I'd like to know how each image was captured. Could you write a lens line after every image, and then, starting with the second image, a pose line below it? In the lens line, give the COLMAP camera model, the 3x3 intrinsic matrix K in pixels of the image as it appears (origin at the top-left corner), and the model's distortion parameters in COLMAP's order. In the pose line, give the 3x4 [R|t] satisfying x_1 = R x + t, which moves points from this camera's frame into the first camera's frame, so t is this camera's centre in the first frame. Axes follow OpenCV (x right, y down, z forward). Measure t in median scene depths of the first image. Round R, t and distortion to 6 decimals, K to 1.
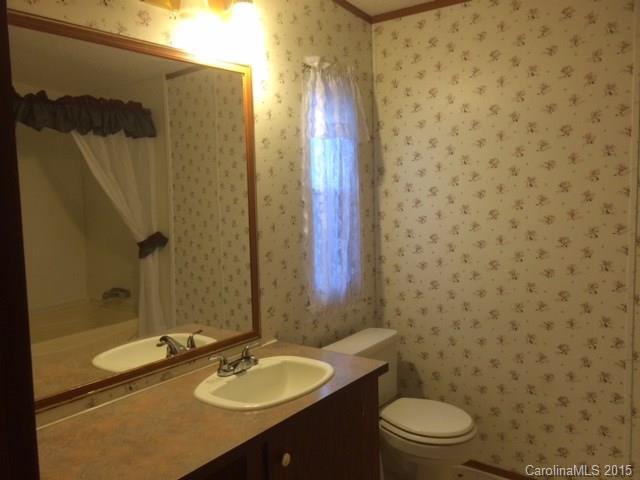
lens RADIAL K [[530.4, 0, 312.7], [0, 530.4, 241.4], [0, 0, 1]] dist [0.072183, -0.102410]
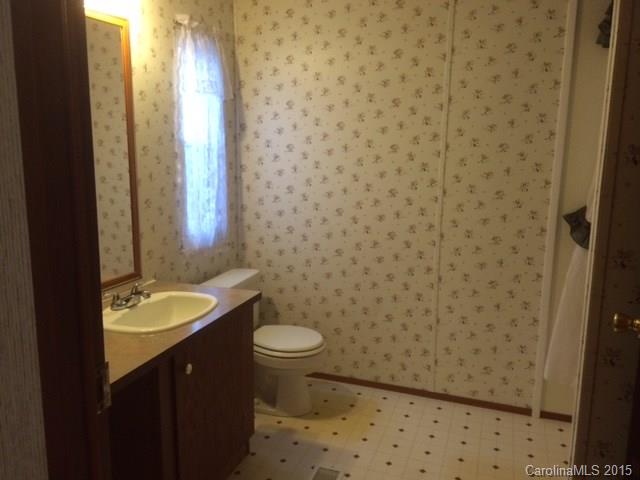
lens RADIAL K [[530.4, 0, 312.7], [0, 530.4, 241.4], [0, 0, 1]] dist [0.072183, -0.102410]
pose [[0.949658, -0.018174, 0.312762, -0.095501], [-0.008218, 0.996527, 0.082859, 0.012040], [-0.313182, -0.081258, 0.946210, -0.123186]]
